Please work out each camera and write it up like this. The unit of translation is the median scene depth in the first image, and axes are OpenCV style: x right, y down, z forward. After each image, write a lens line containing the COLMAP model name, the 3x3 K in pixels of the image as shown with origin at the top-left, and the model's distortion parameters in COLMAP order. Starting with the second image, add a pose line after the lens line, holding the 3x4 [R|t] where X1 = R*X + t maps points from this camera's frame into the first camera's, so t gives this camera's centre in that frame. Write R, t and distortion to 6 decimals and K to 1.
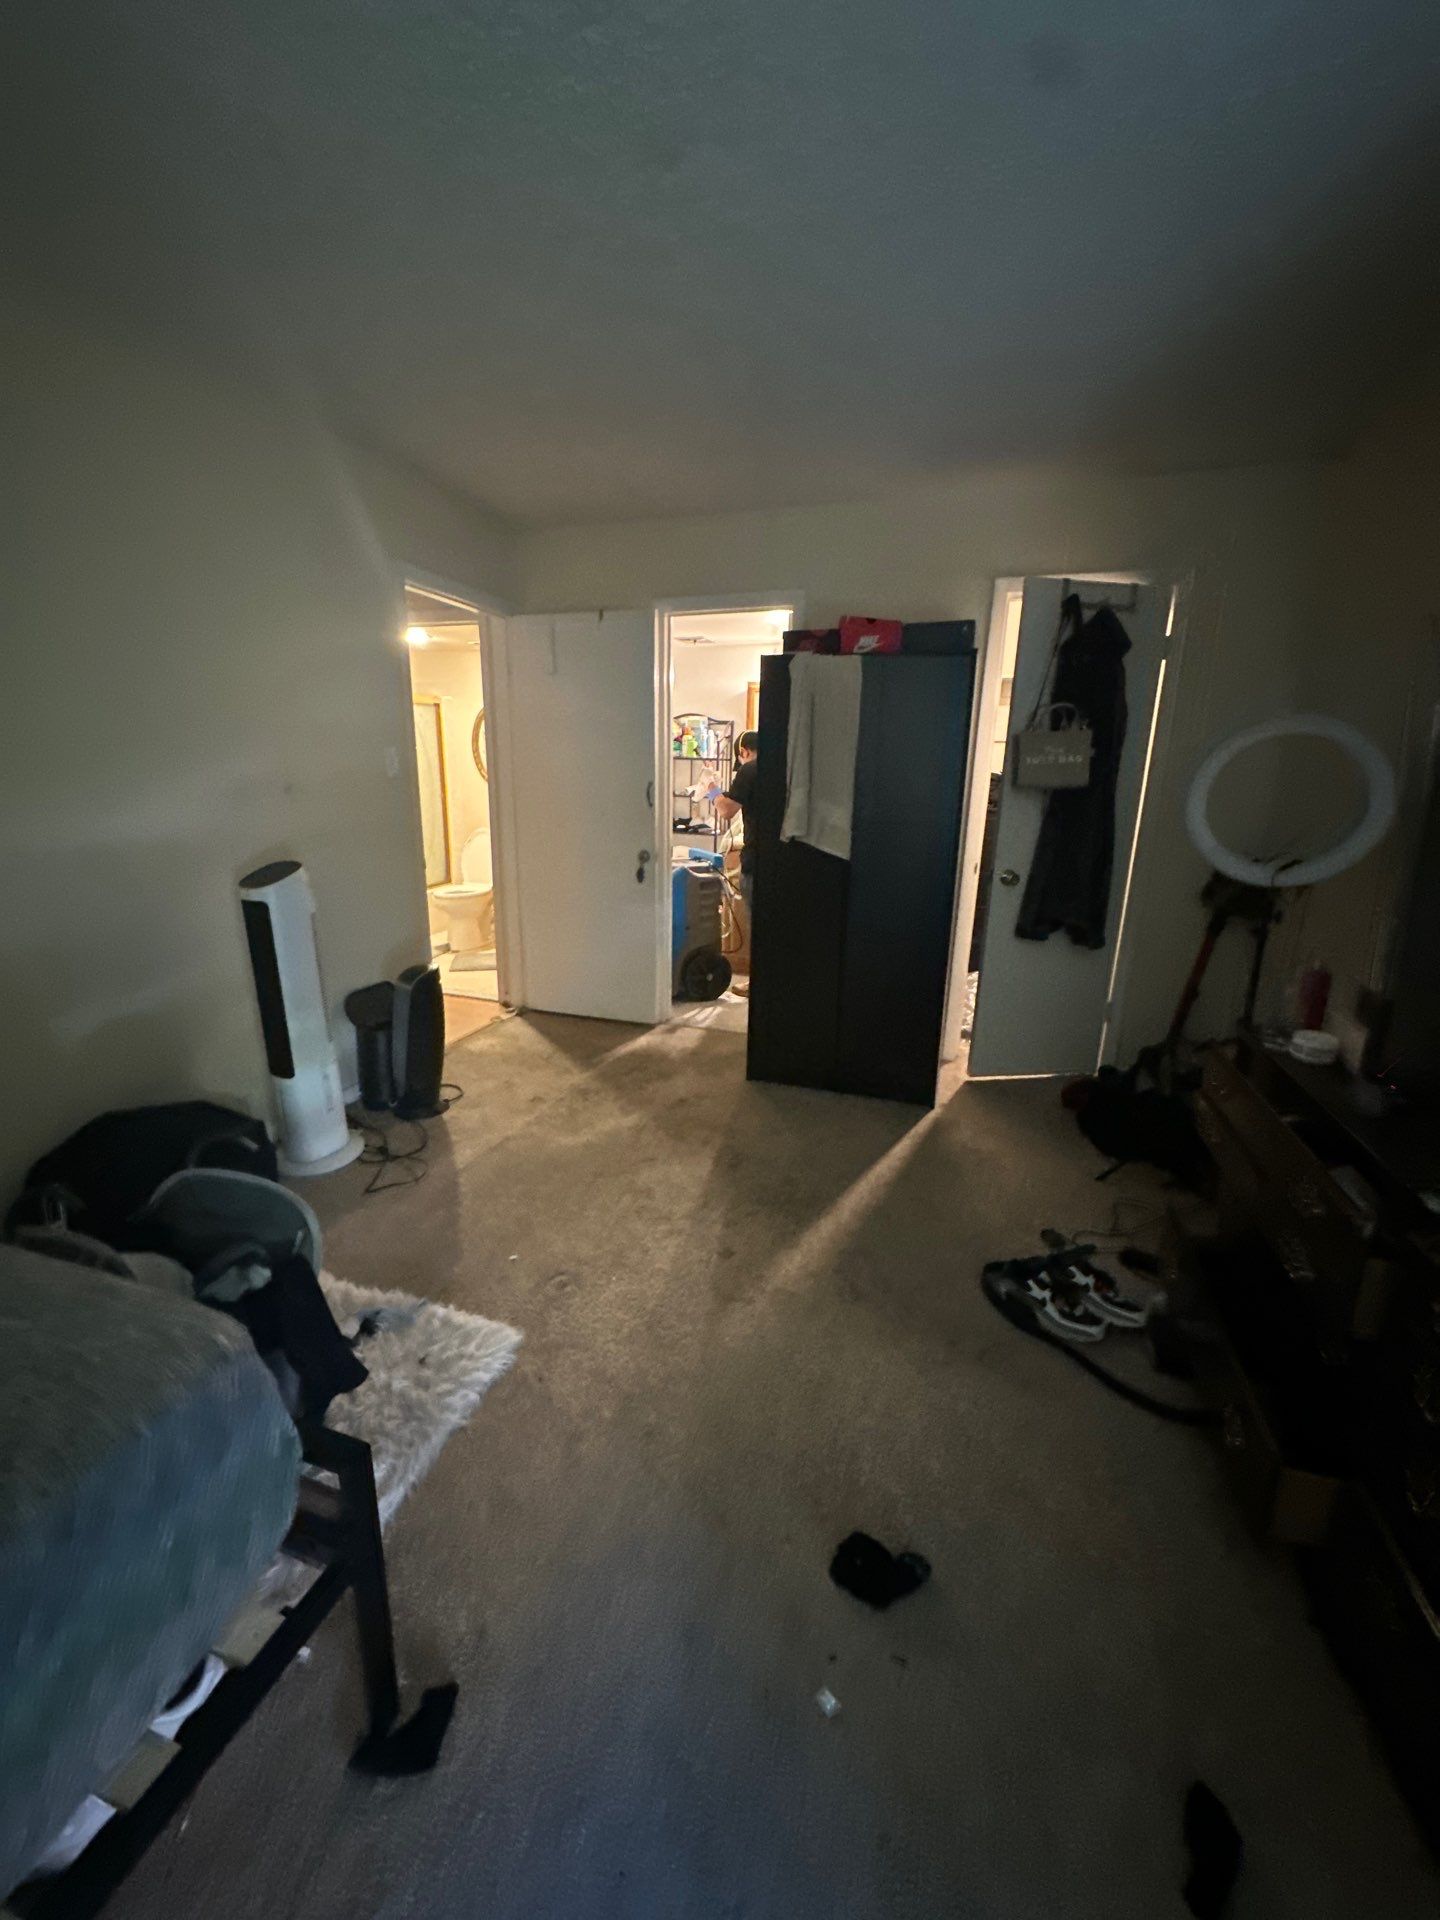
lens RADIAL K [[775.6, 0, 723.5], [0, 775.6, 968.8], [0, 0, 1]] dist [-0.002522, -0.000197]
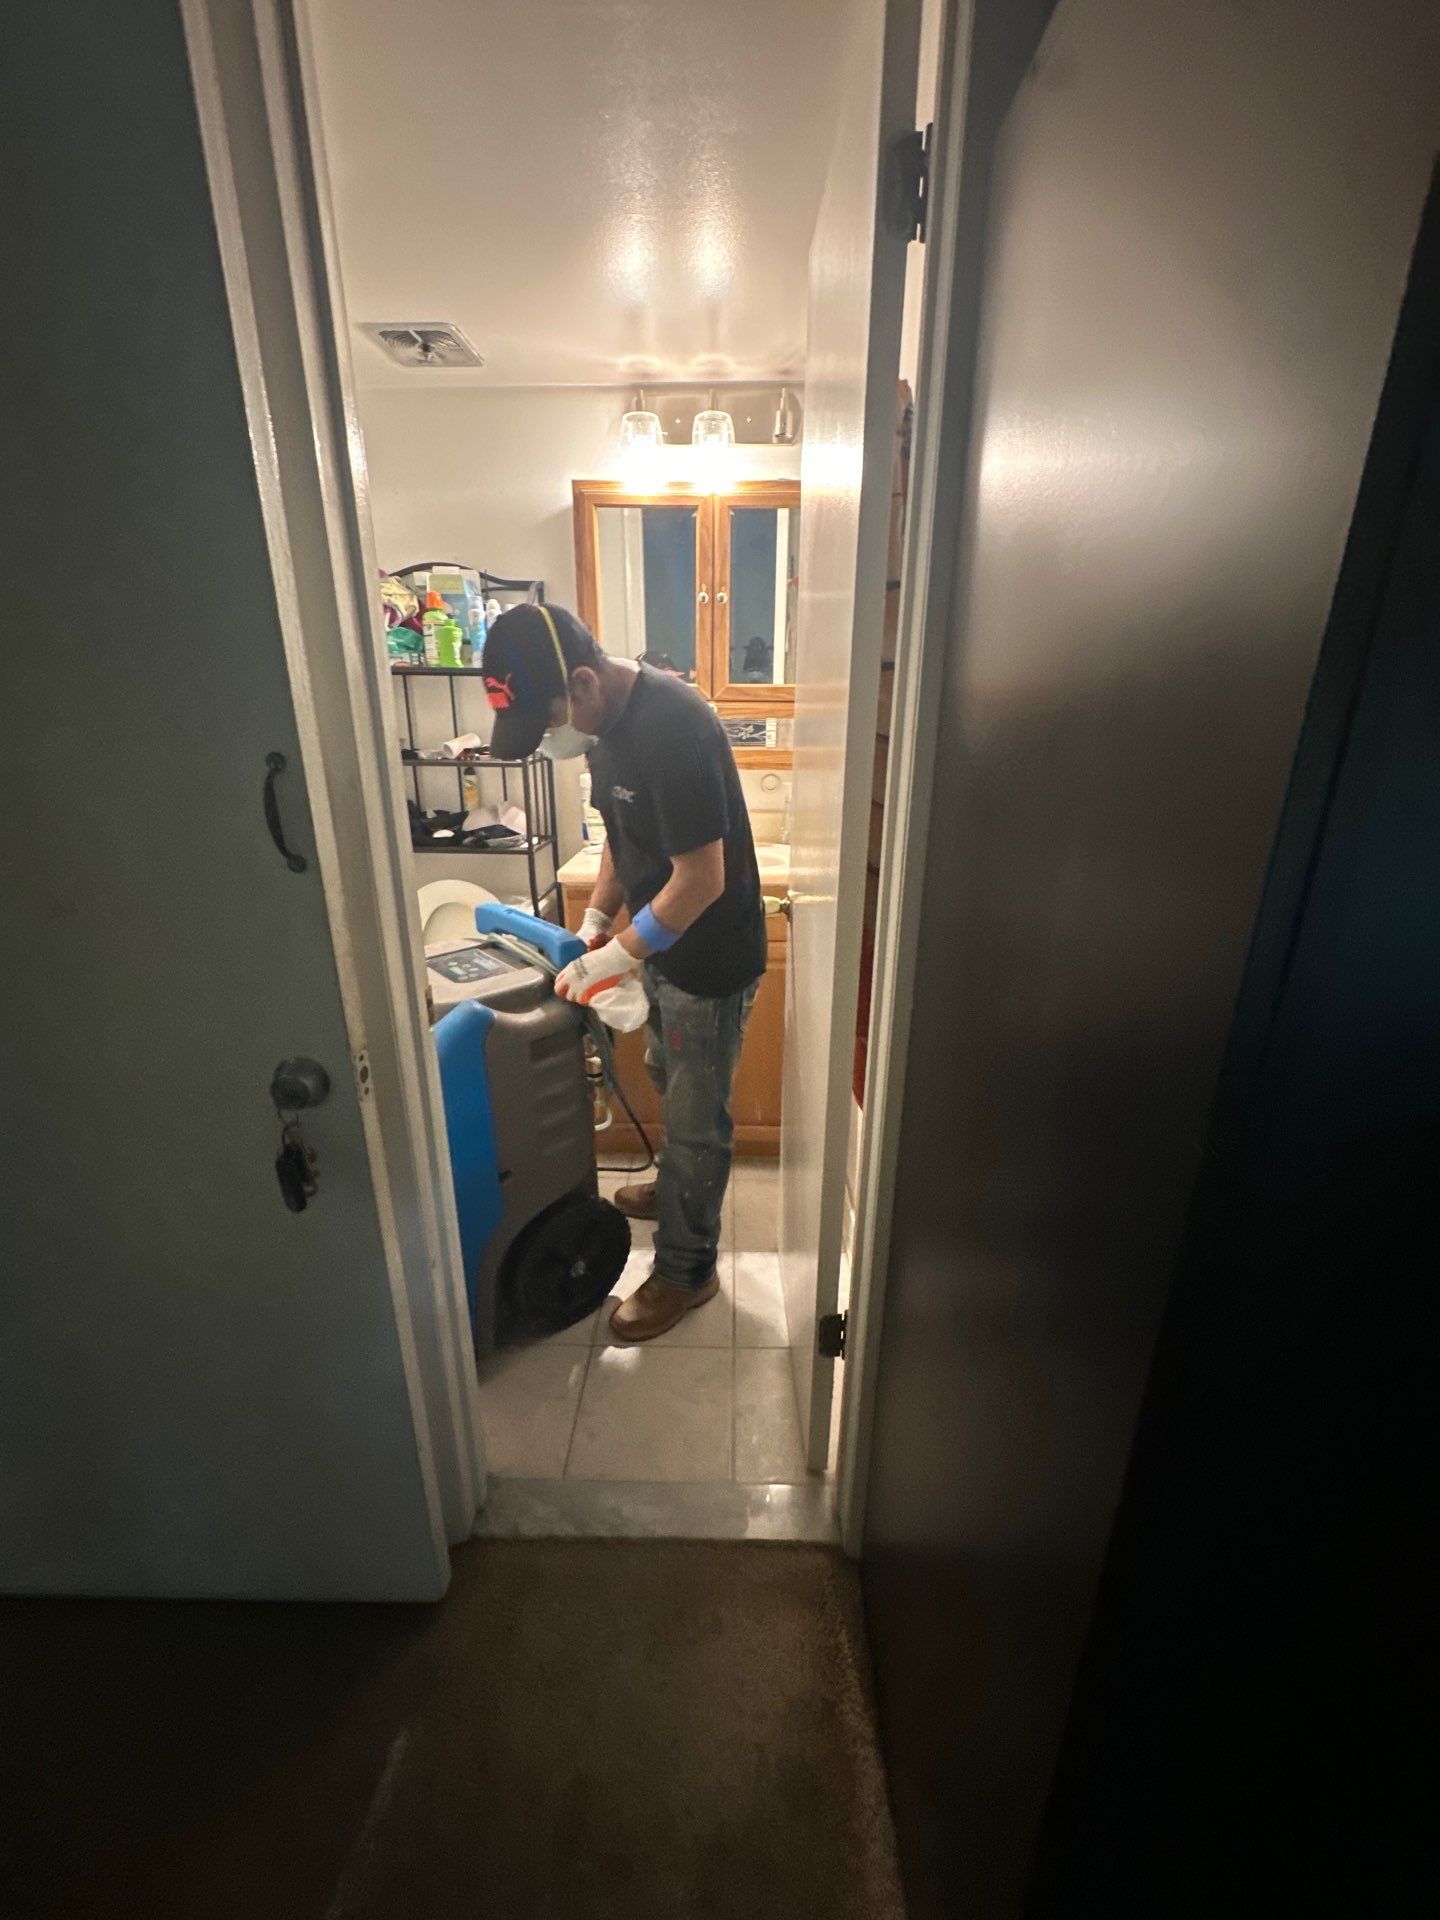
lens RADIAL K [[775.6, 0, 728.9], [0, 775.6, 953.8], [0, 0, 1]] dist [-0.002522, -0.000197]
pose [[0.953799, -0.106782, 0.280829, -0.031950], [0.088857, 0.993153, 0.075844, -0.137081], [-0.287005, -0.047386, 0.956756, 0.548135]]
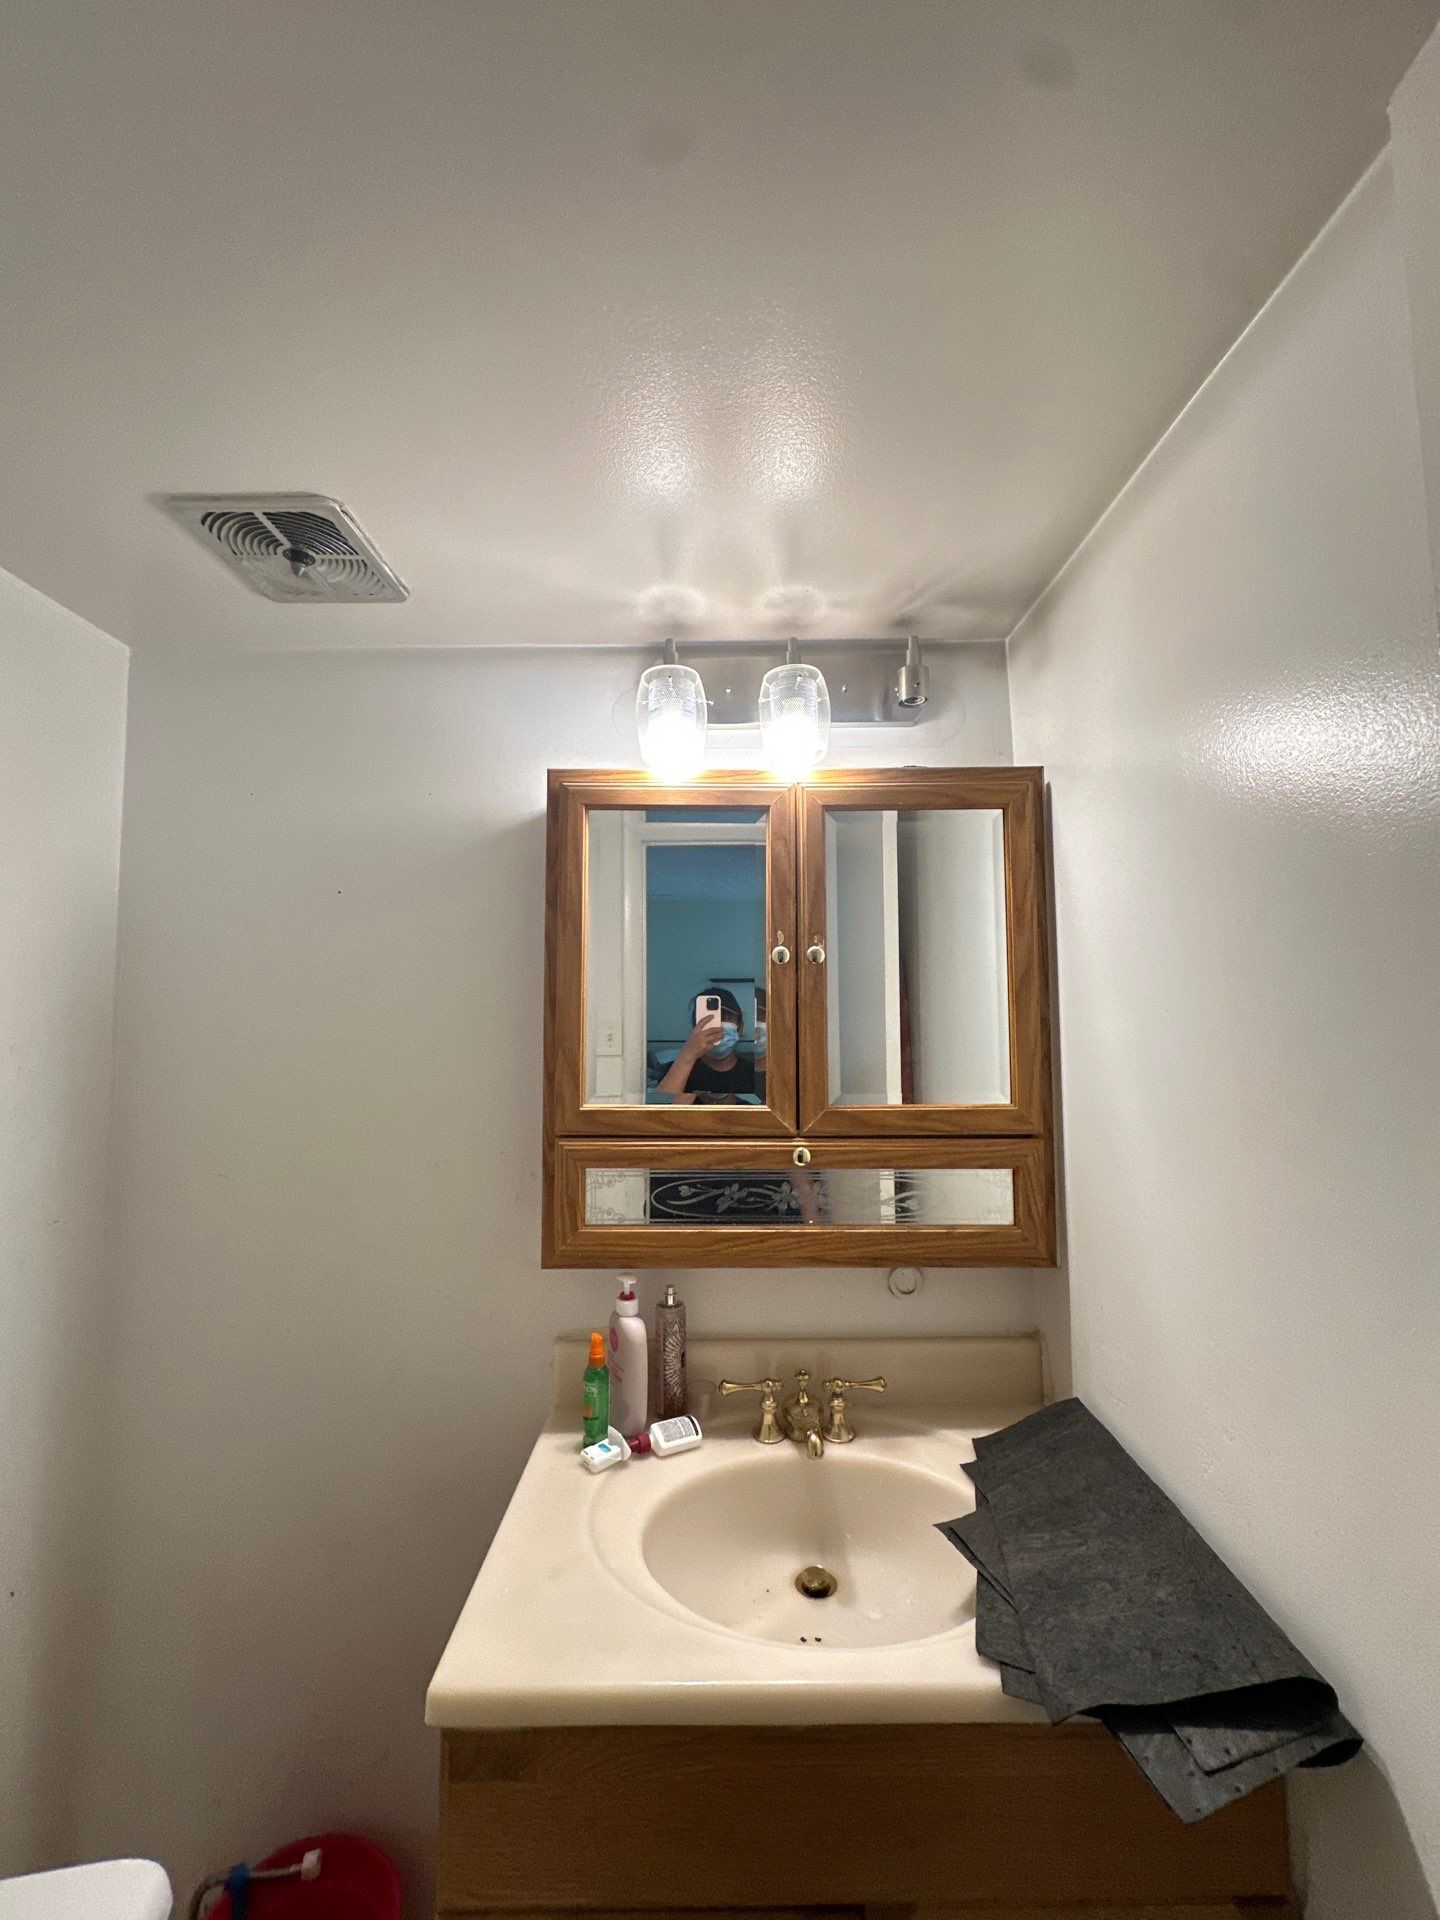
lens RADIAL K [[775.6, 0, 721.5], [0, 775.6, 953.5], [0, 0, 1]] dist [-0.002522, -0.000197]
pose [[0.942628, -0.003311, 0.333827, 0.000522], [0.109576, 0.947621, -0.300011, -0.229604], [-0.315348, 0.319379, 0.893618, 0.759539]]
